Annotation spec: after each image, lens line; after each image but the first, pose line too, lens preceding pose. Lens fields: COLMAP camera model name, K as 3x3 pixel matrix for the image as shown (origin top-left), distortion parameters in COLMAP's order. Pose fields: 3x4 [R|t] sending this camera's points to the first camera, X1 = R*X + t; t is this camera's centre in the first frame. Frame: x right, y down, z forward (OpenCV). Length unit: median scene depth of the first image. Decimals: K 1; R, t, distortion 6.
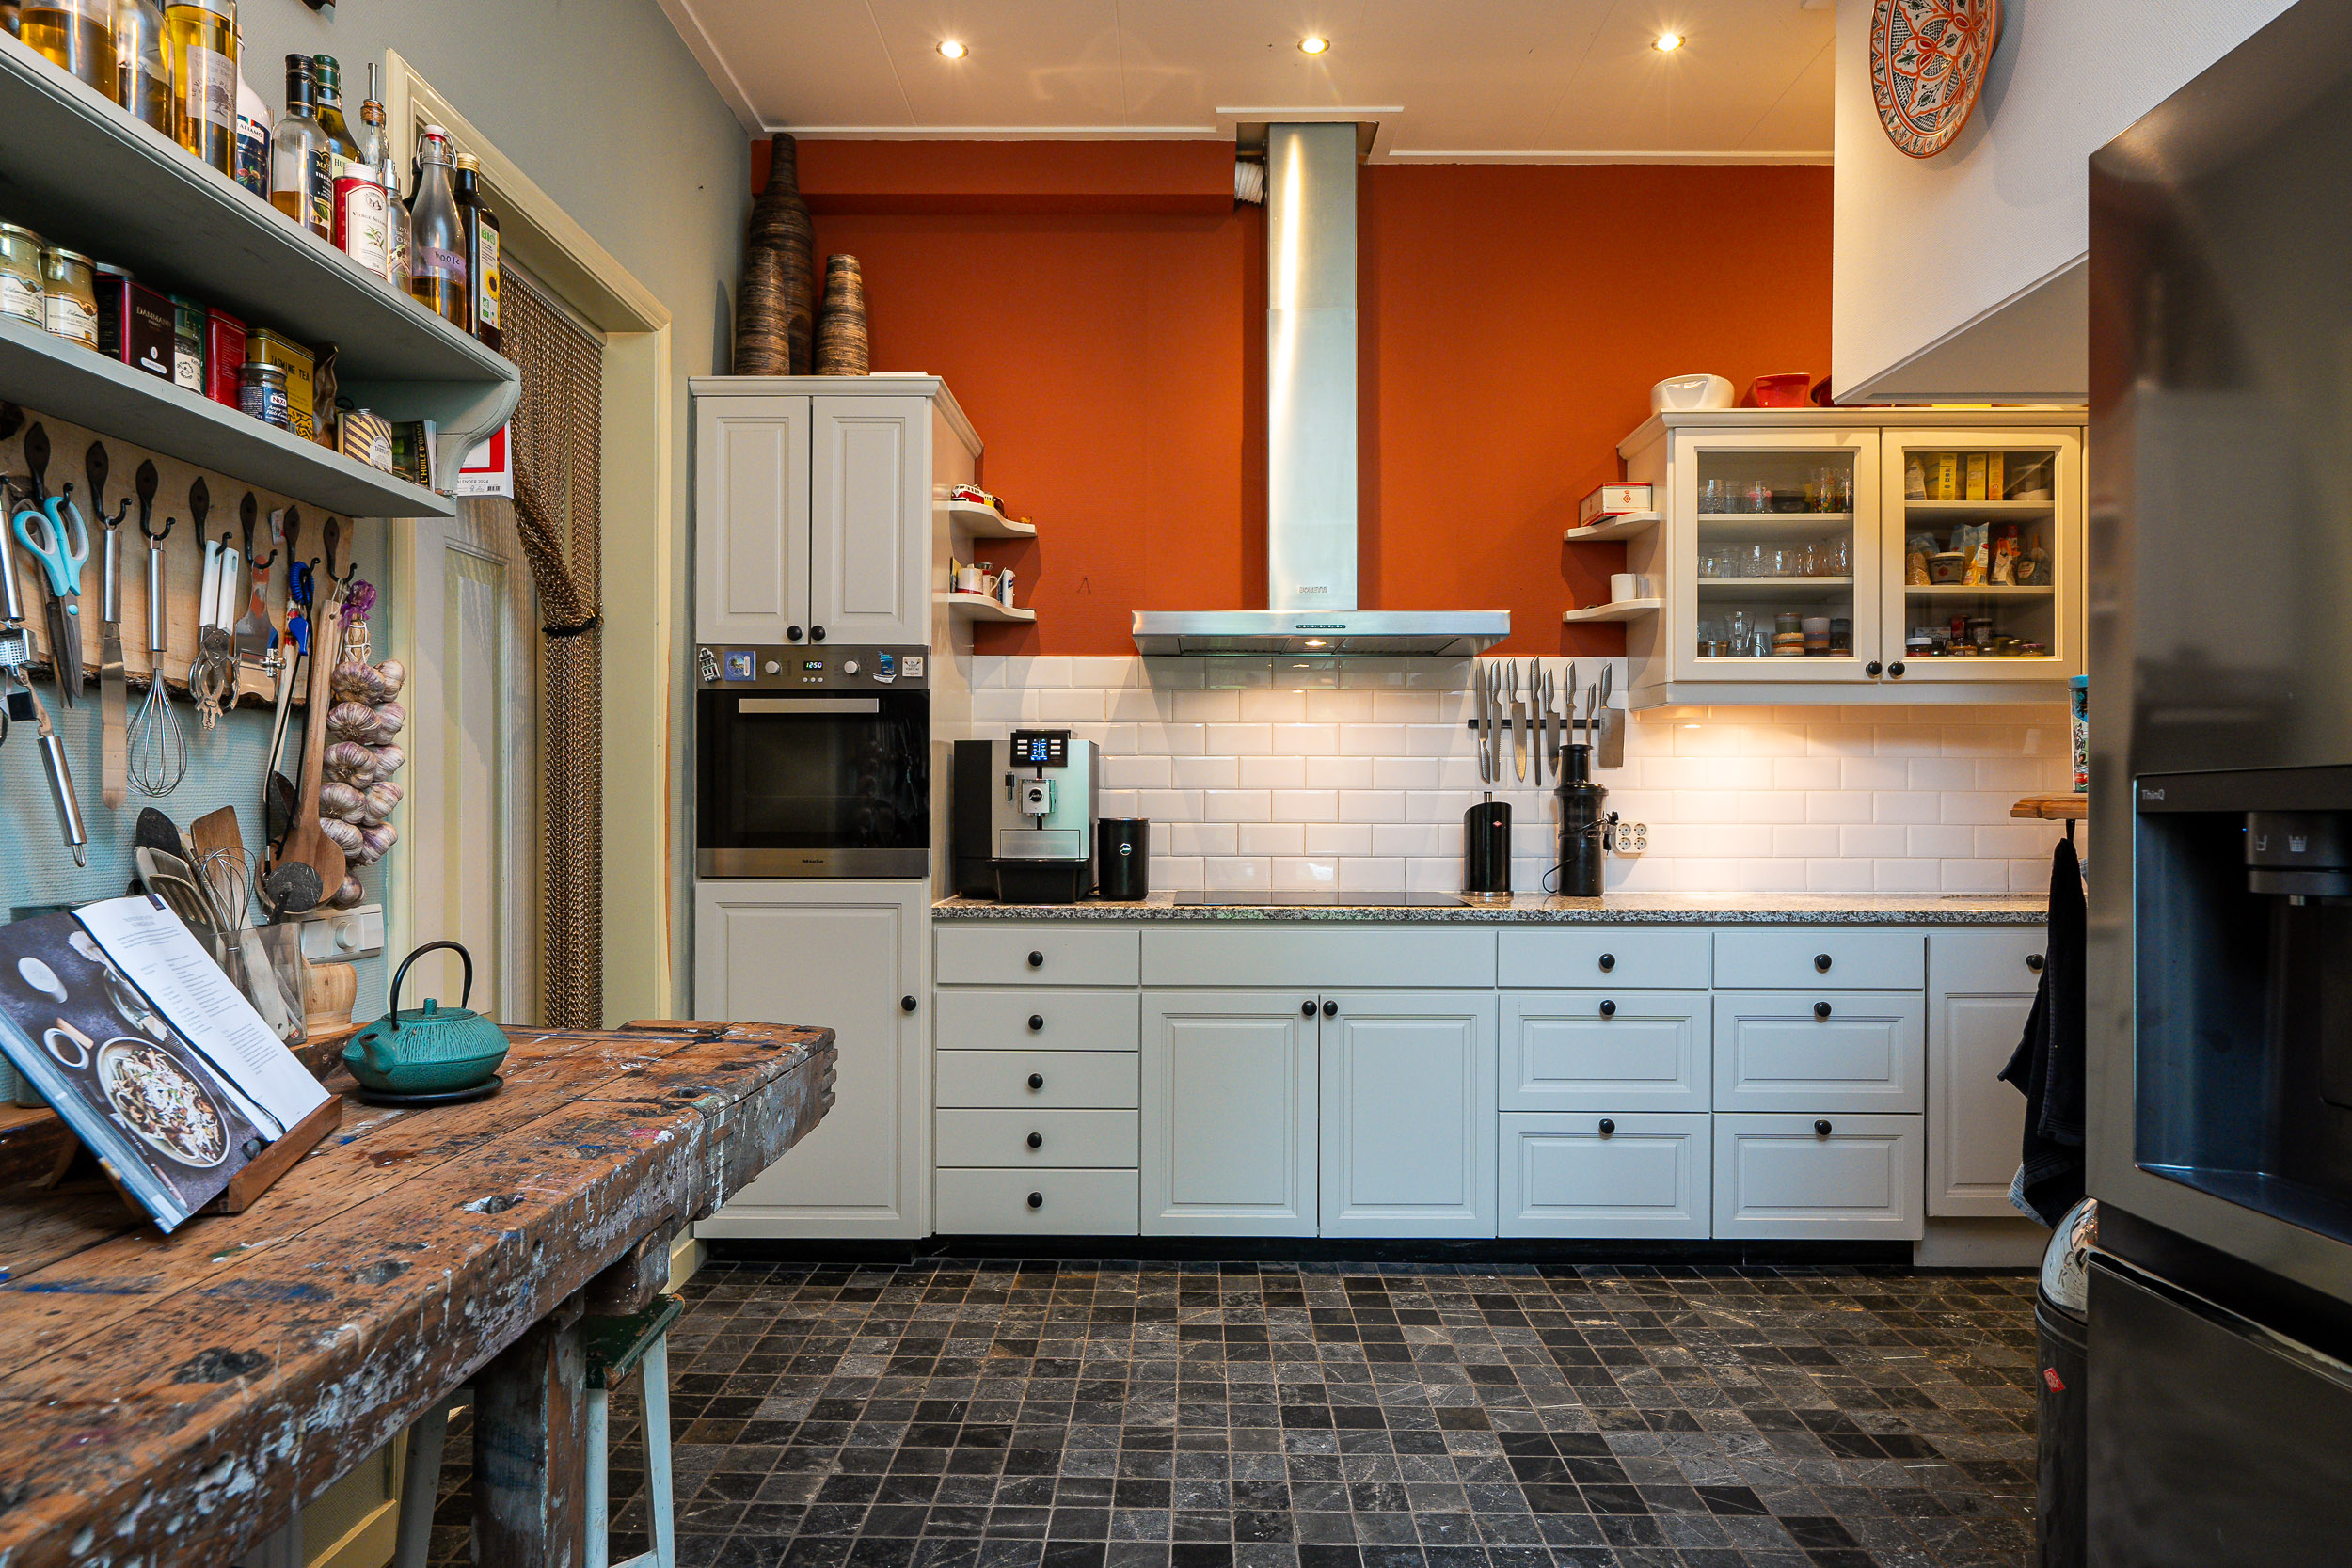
lens RADIAL K [[1353.9, 0, 1180.1], [0, 1353.9, 796.1], [0, 0, 1]] dist [-0.002503, 0.000048]
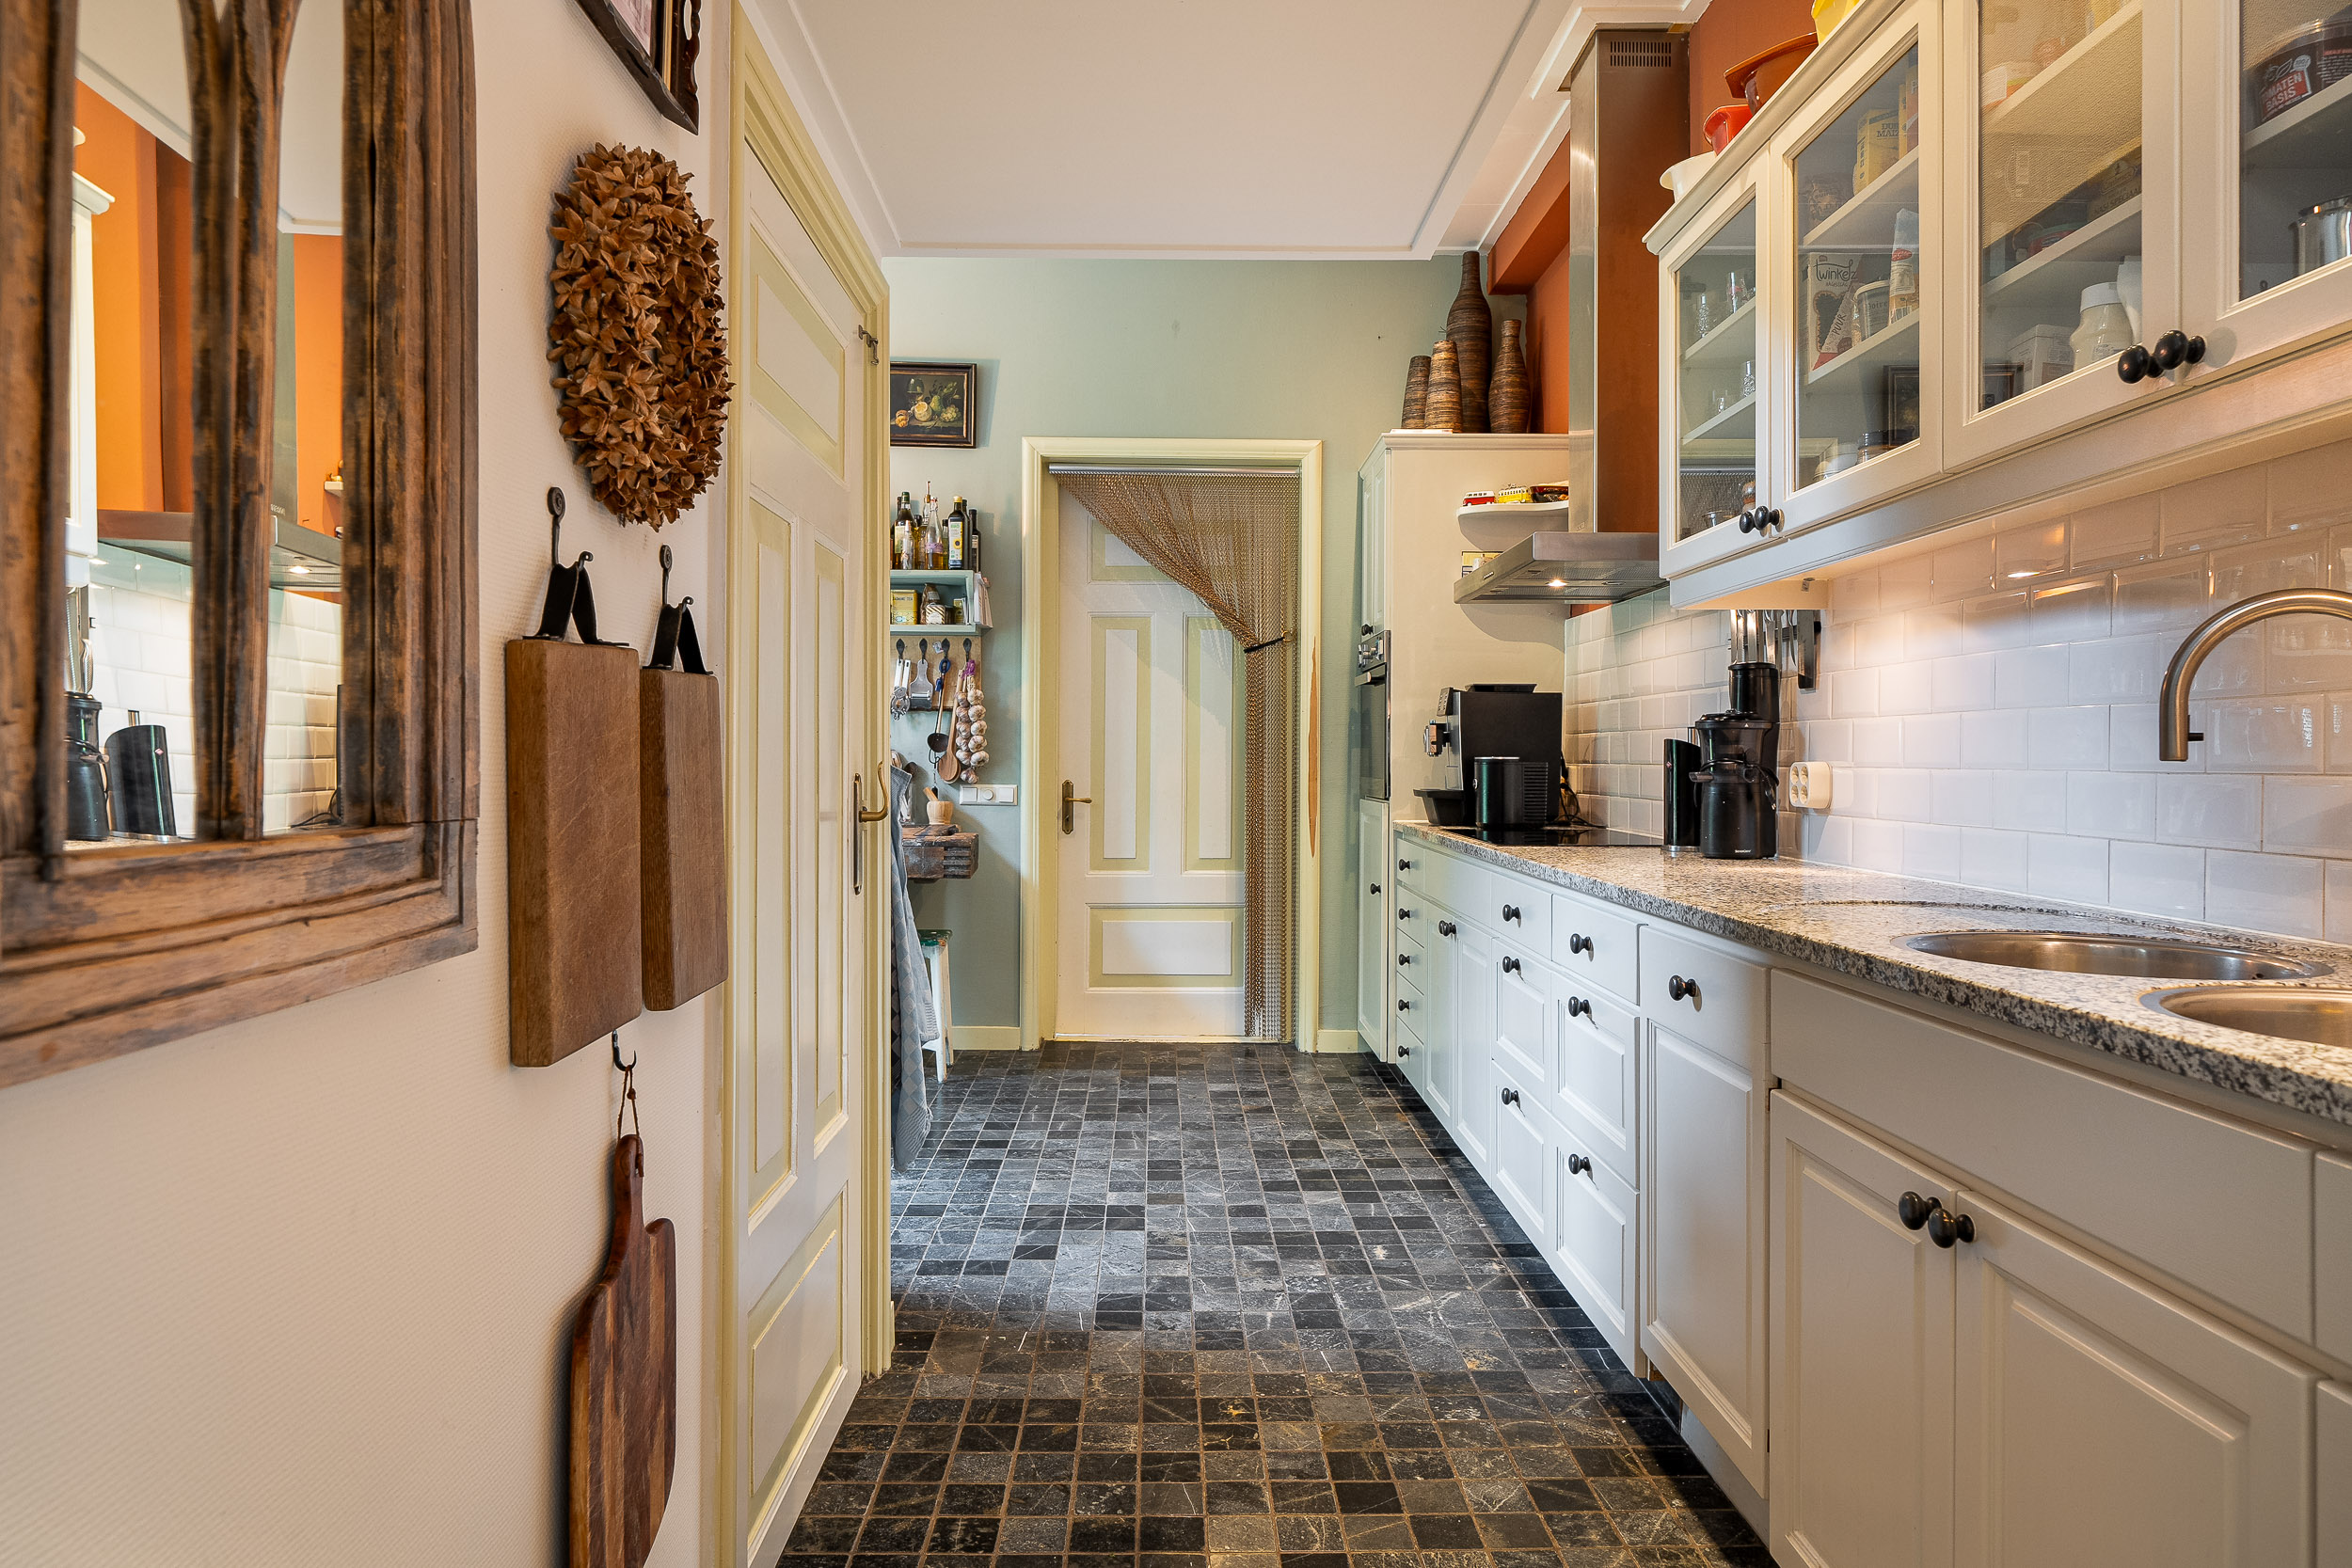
lens RADIAL K [[1409.6, 0, 1189.7], [0, 1409.6, 763.5], [0, 0, 1]] dist [-0.005568, -0.000962]
pose [[0.043335, 0.003338, -0.999055, 1.423546], [-0.002580, 0.999991, 0.003229, 0.021918], [0.999057, 0.002438, 0.043343, 0.855146]]
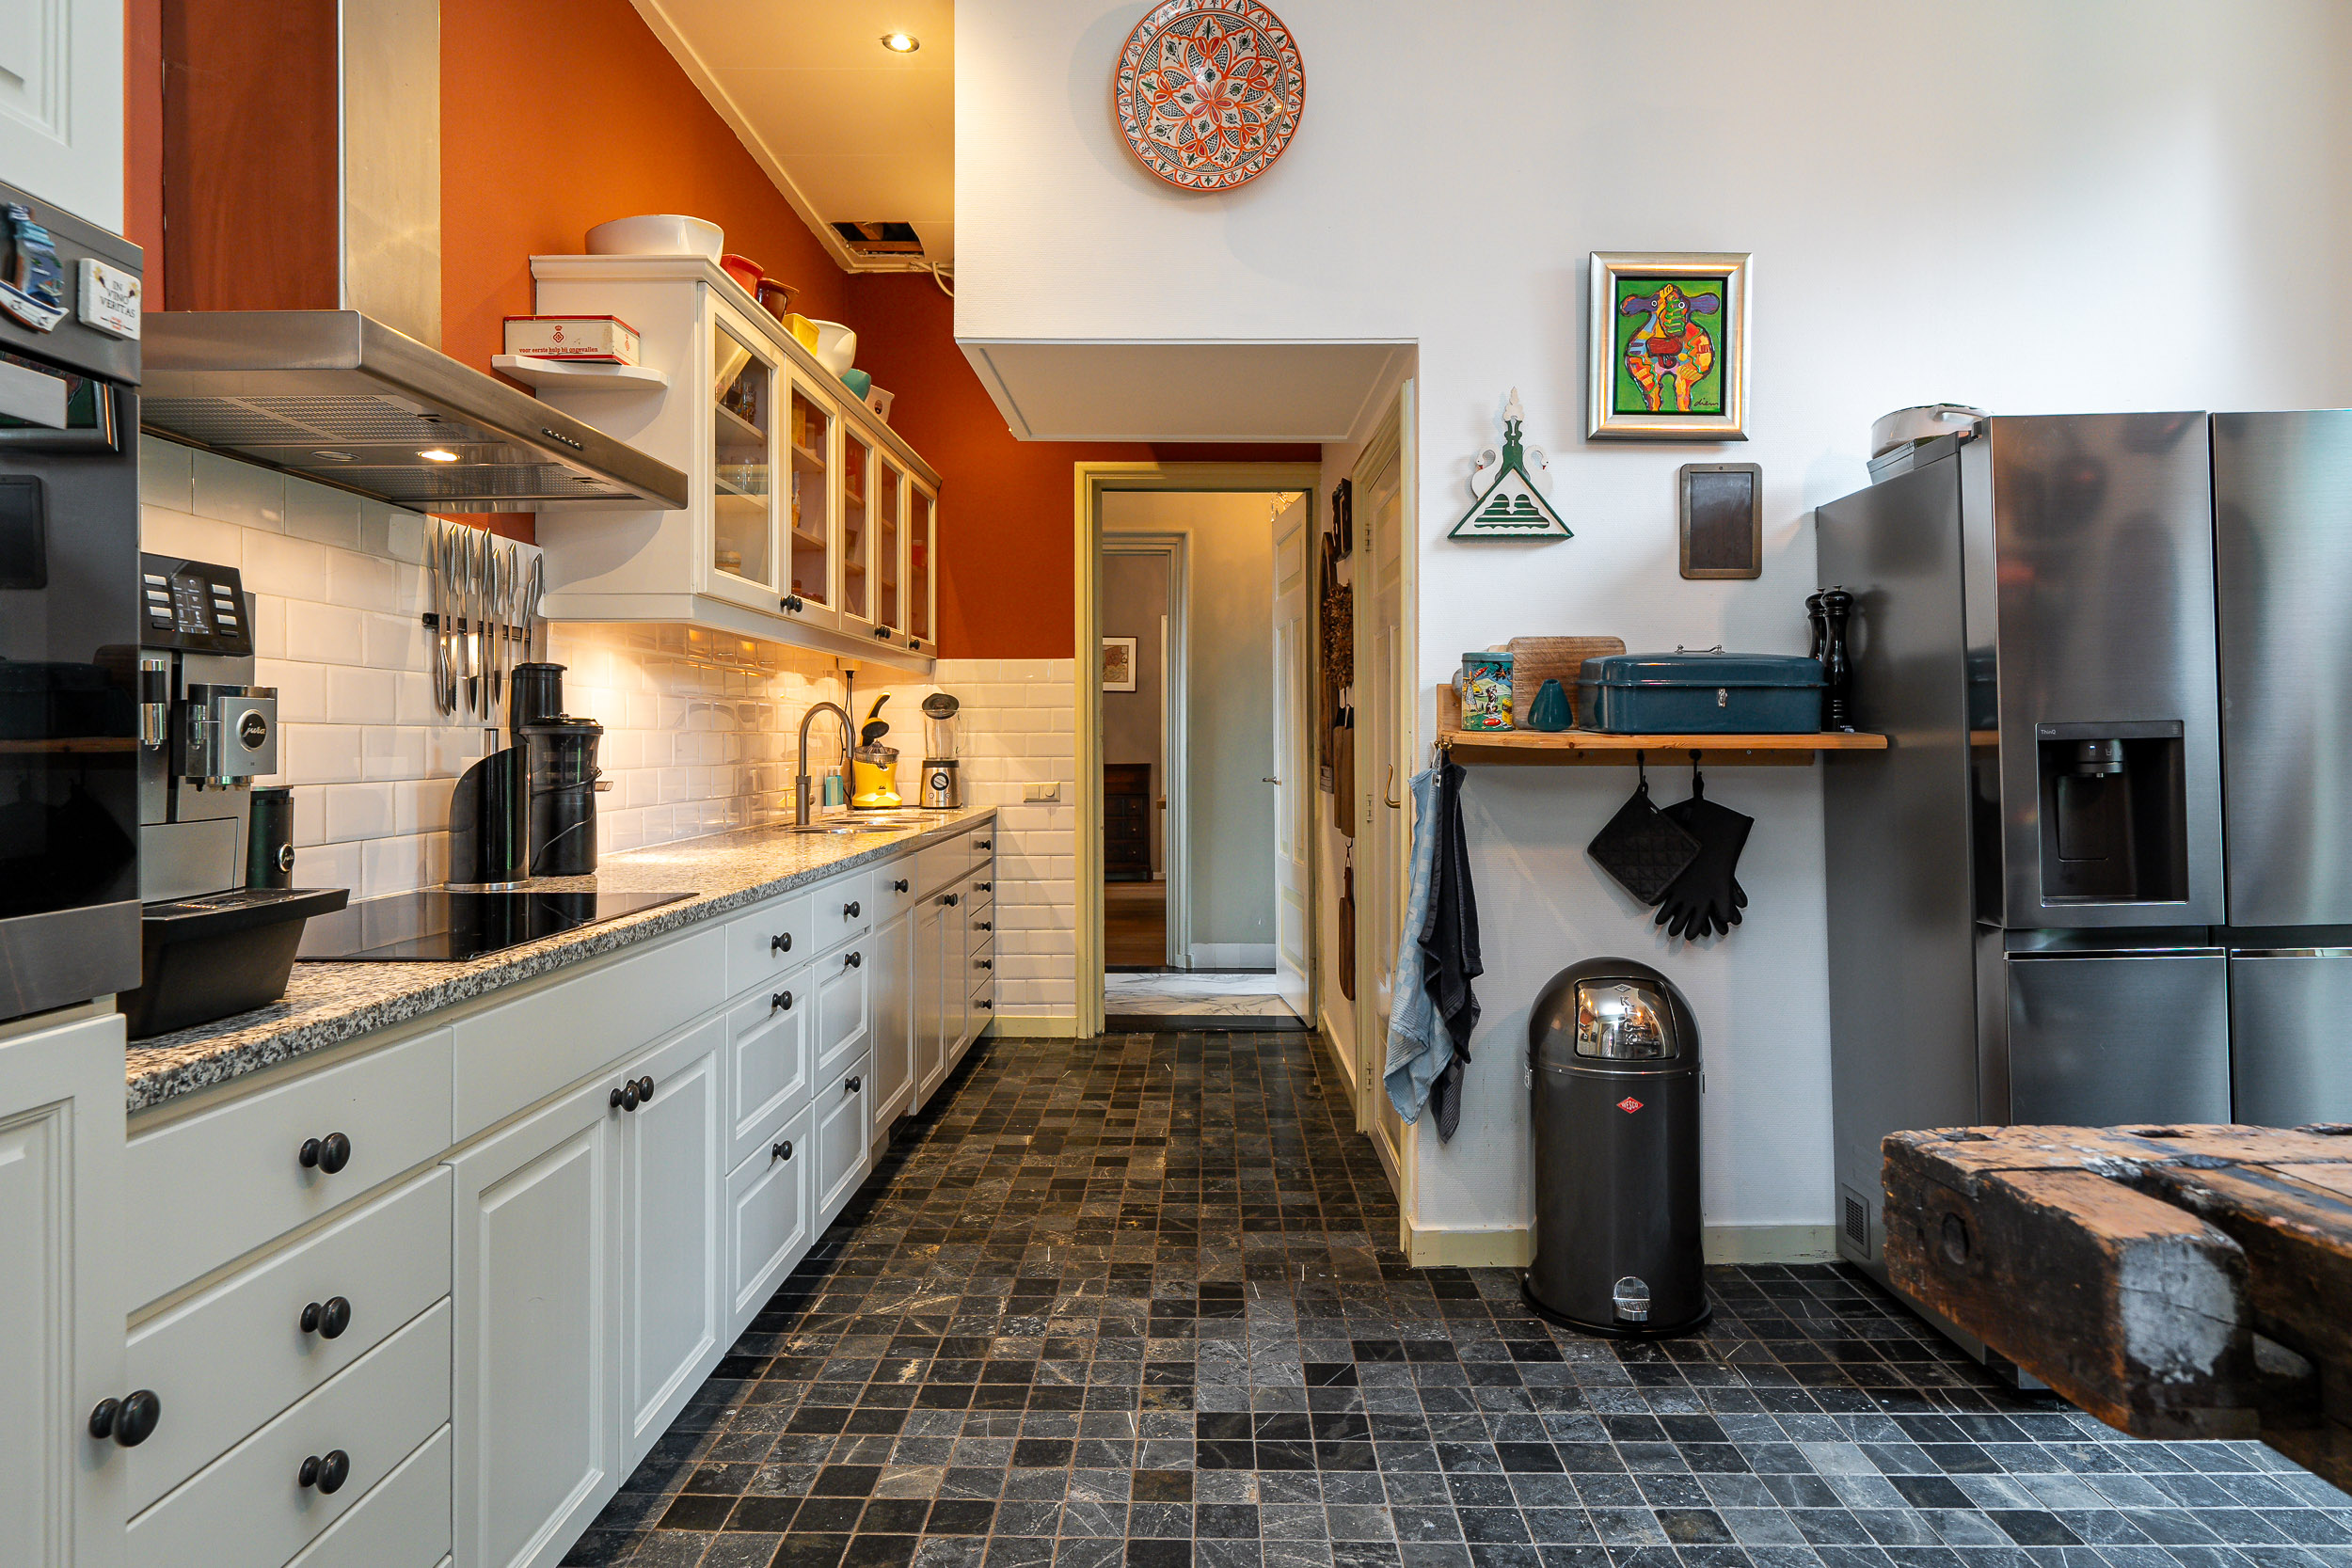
lens RADIAL K [[1409.6, 0, 1148.7], [0, 1409.6, 733.1], [0, 0, 1]] dist [-0.005568, -0.000962]
pose [[0.022824, 0.003157, 0.999735, -0.580441], [0.001426, 0.999994, -0.003190, 0.002160], [-0.999738, 0.001498, 0.022819, 0.878308]]
